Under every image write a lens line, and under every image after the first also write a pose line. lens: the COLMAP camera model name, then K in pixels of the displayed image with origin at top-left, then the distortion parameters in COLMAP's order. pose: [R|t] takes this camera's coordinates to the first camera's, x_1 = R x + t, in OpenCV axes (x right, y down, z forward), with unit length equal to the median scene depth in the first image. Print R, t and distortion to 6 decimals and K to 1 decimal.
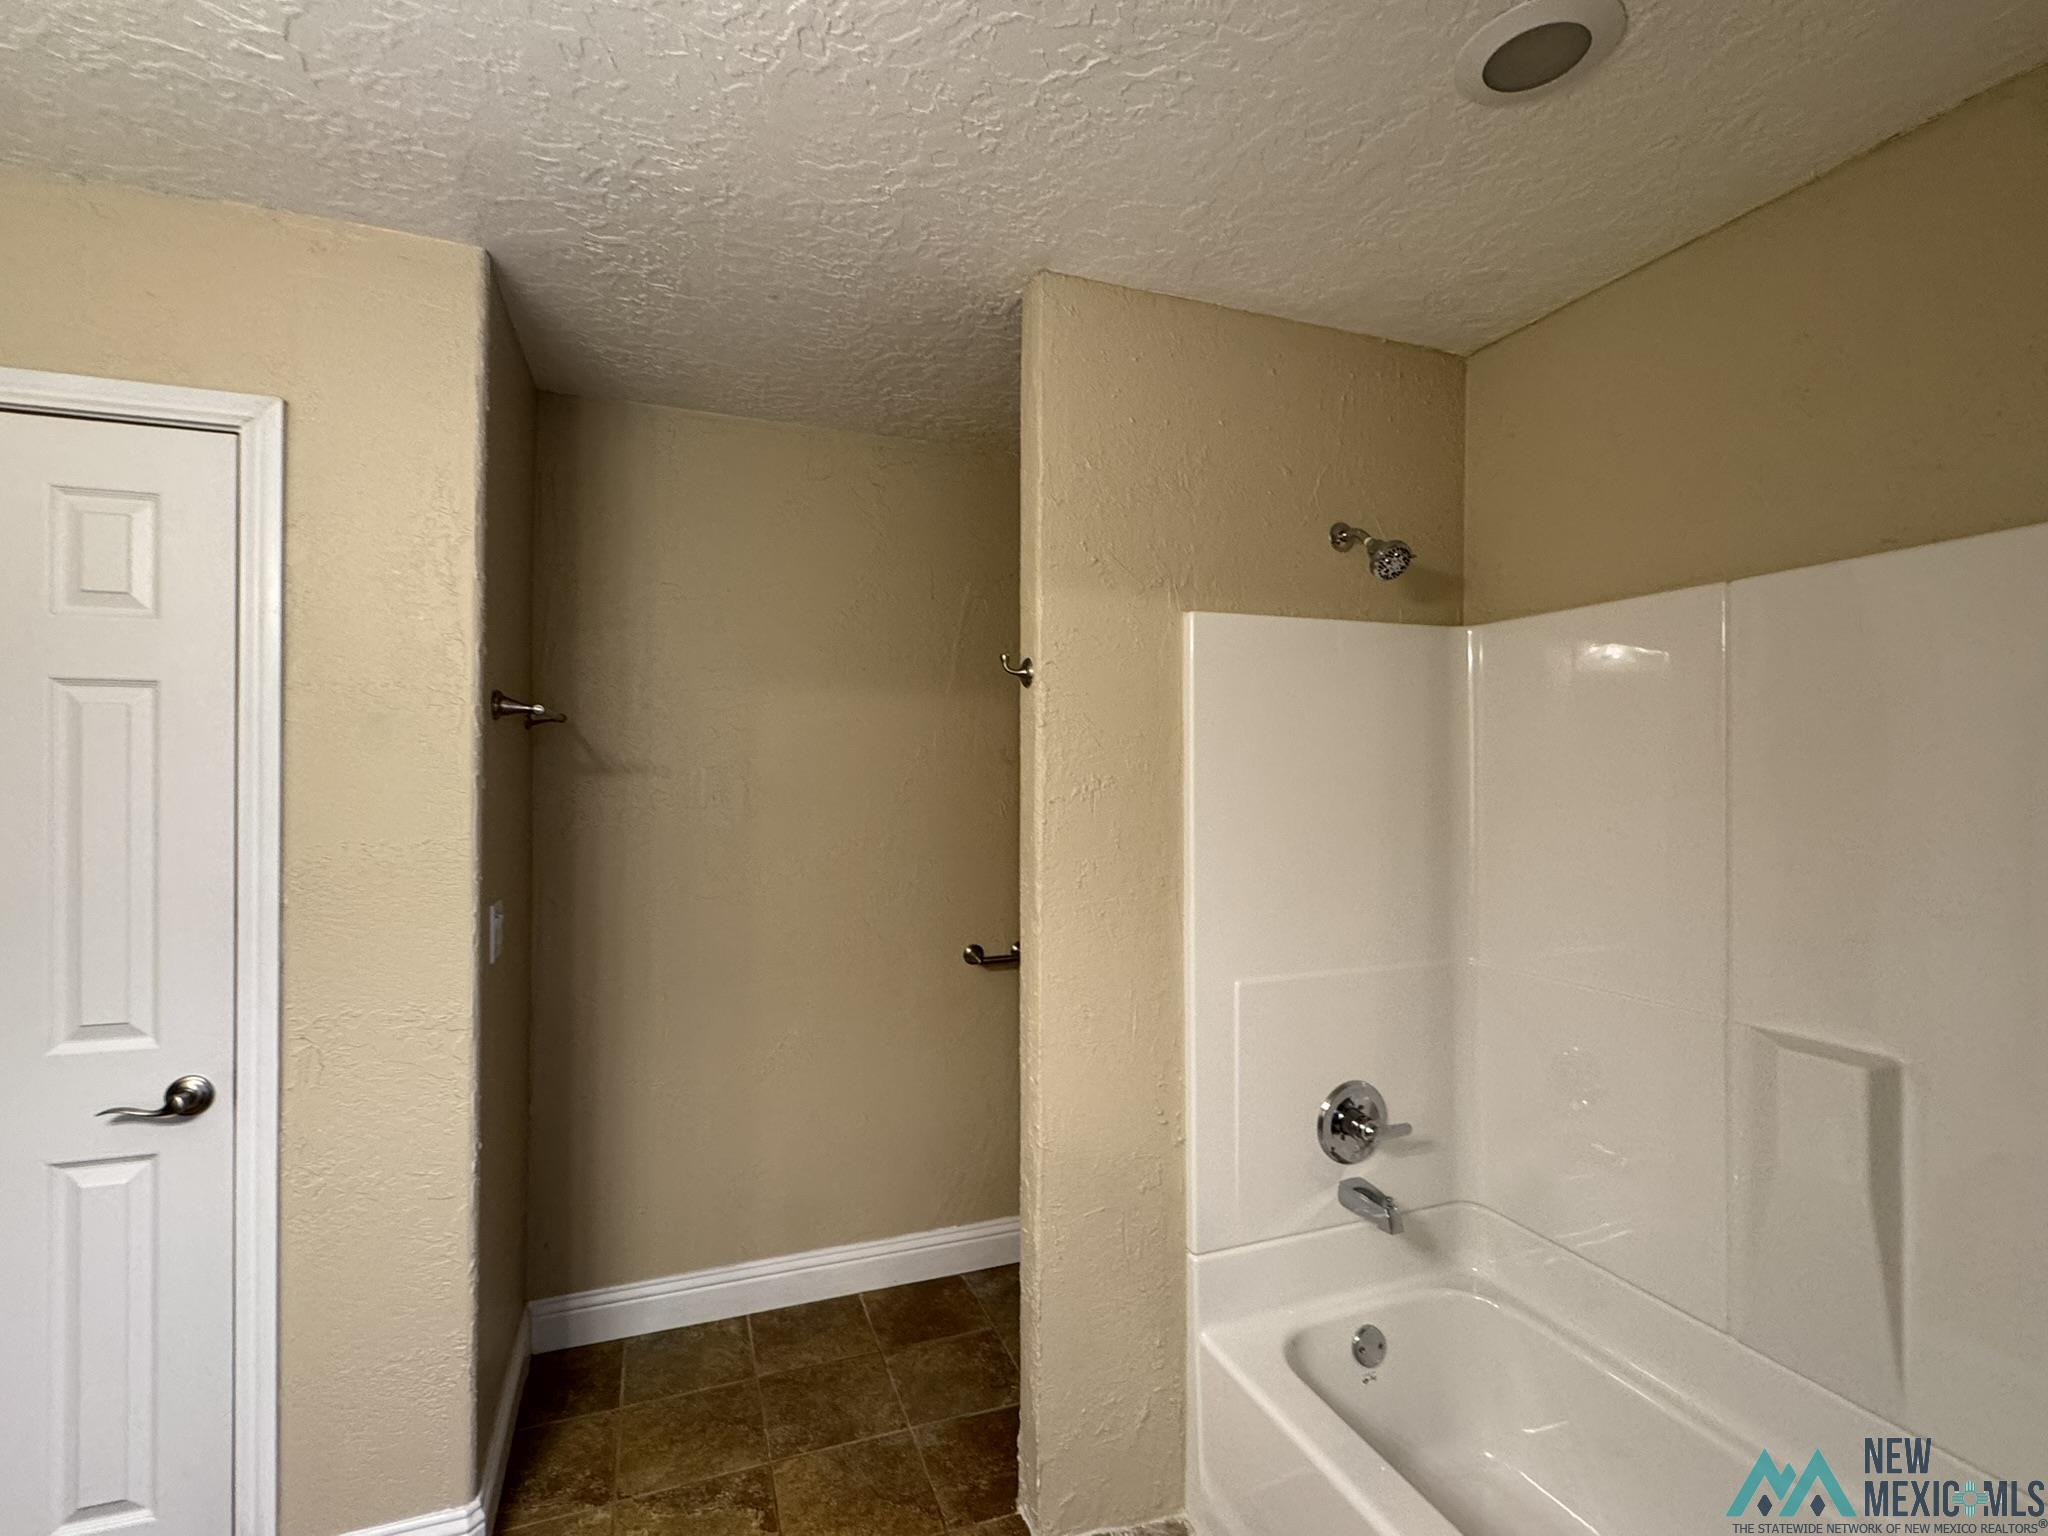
lens RADIAL K [[954.6, 0, 1031.4], [0, 954.6, 767.5], [0, 0, 1]] dist [-0.003181, 0.000769]
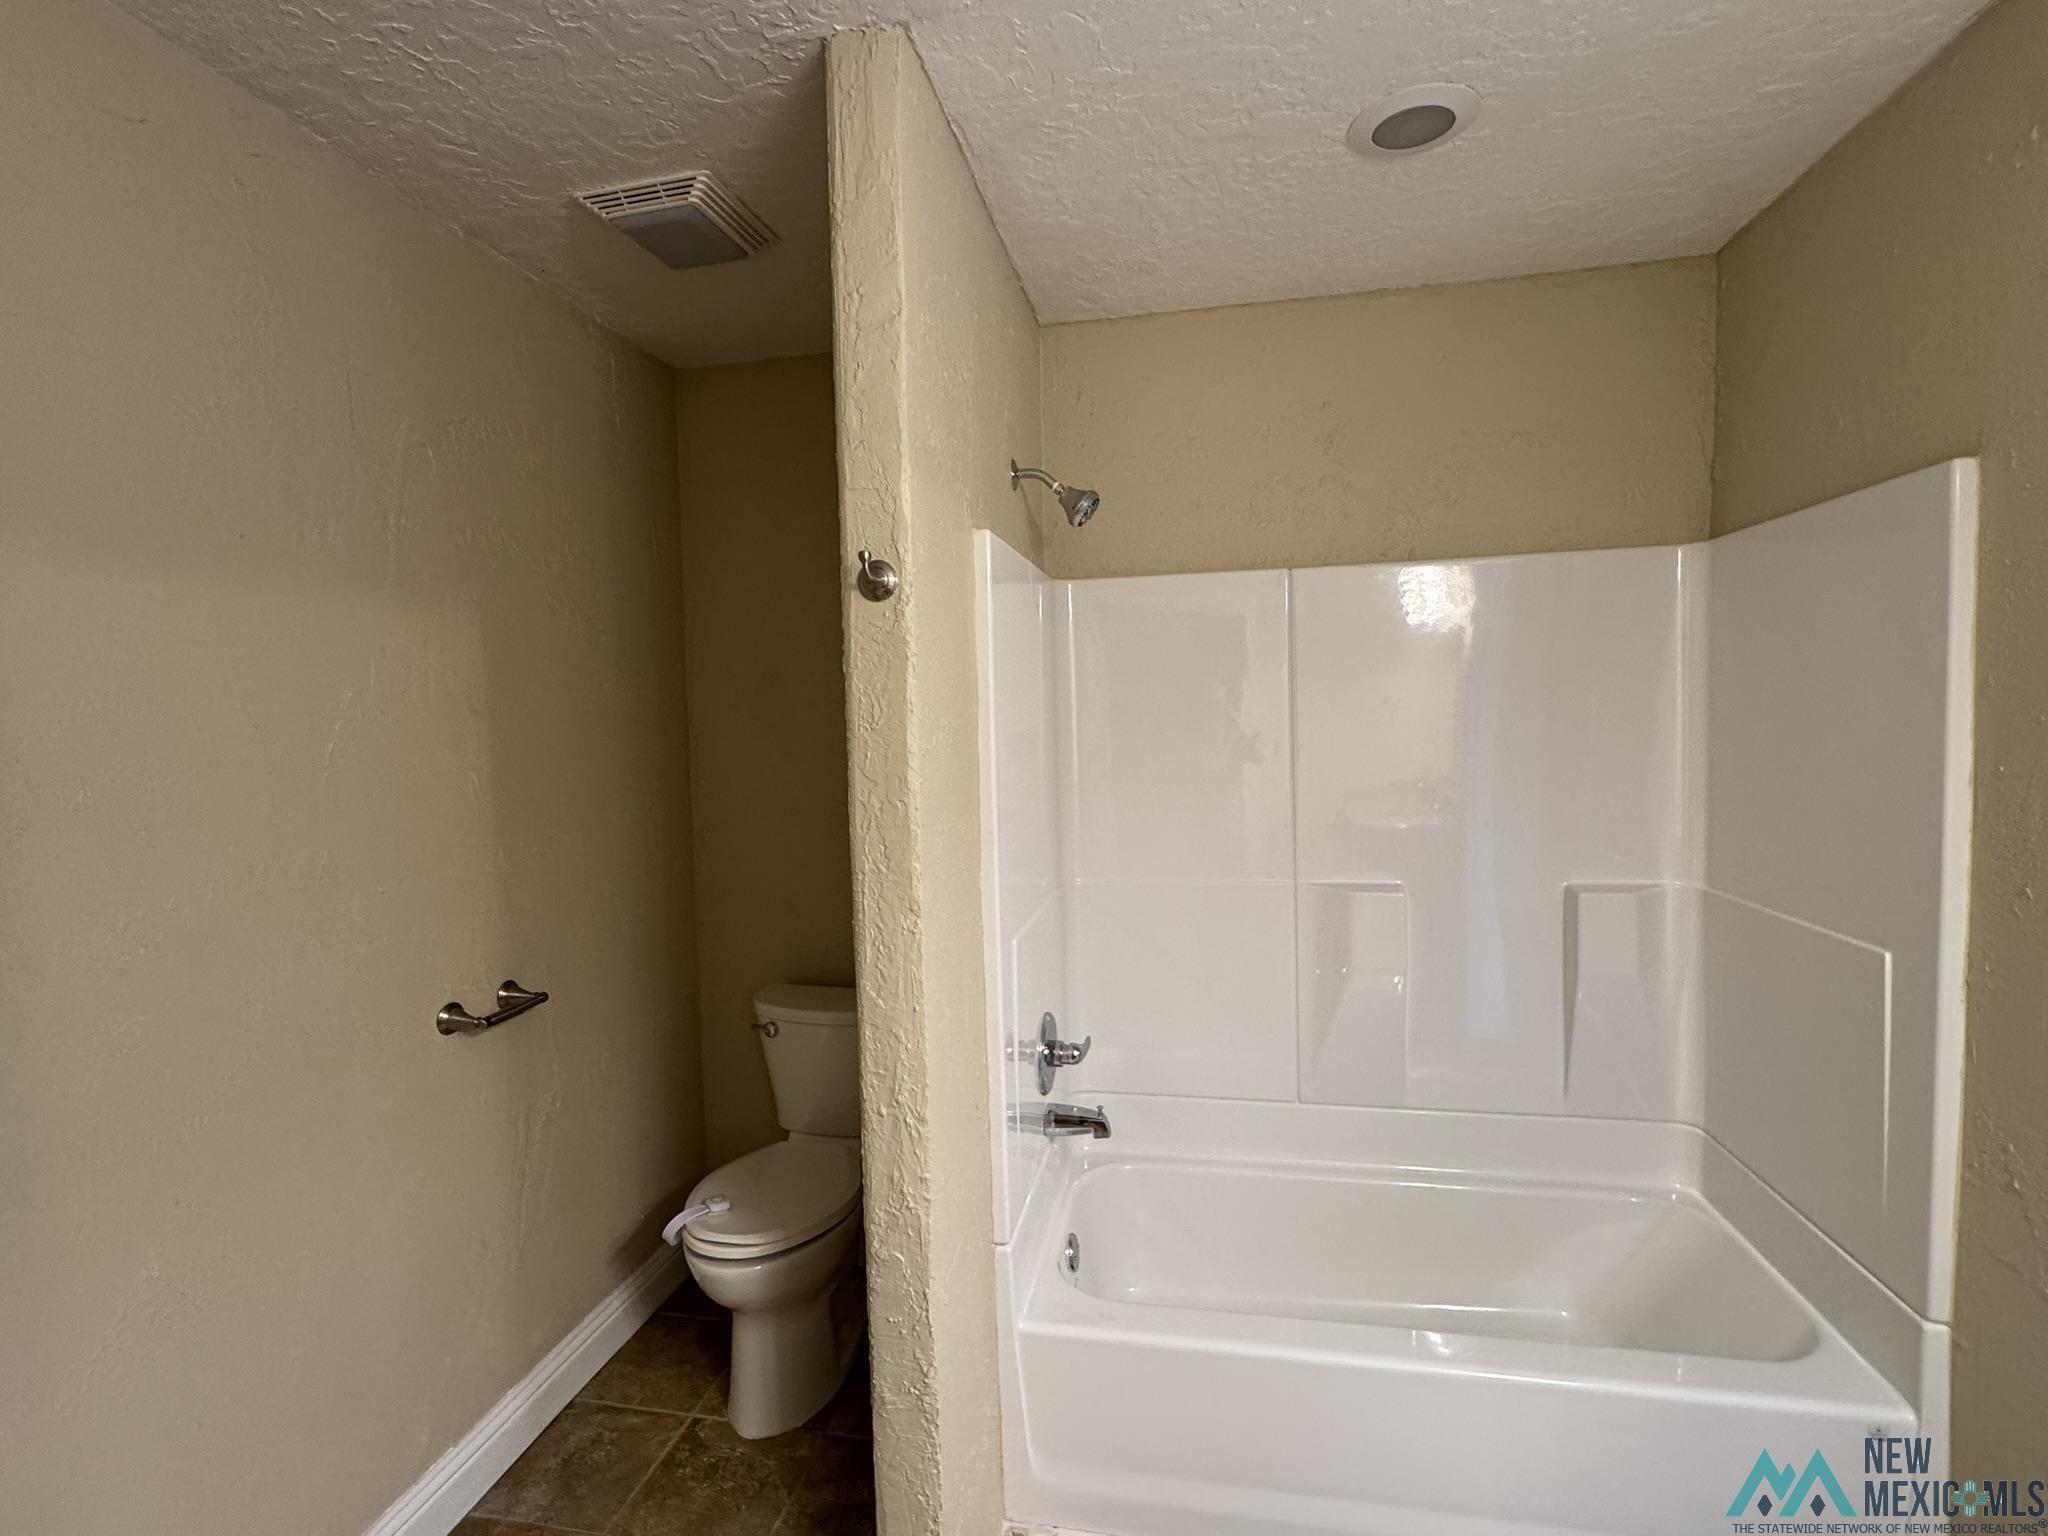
lens RADIAL K [[954.6, 0, 1029.0], [0, 954.6, 769.8], [0, 0, 1]] dist [-0.003181, 0.000769]
pose [[0.526222, -0.060917, 0.848162, -0.550166], [0.024238, 0.998100, 0.056648, 0.006934], [-0.850002, -0.009251, 0.526699, 0.491296]]
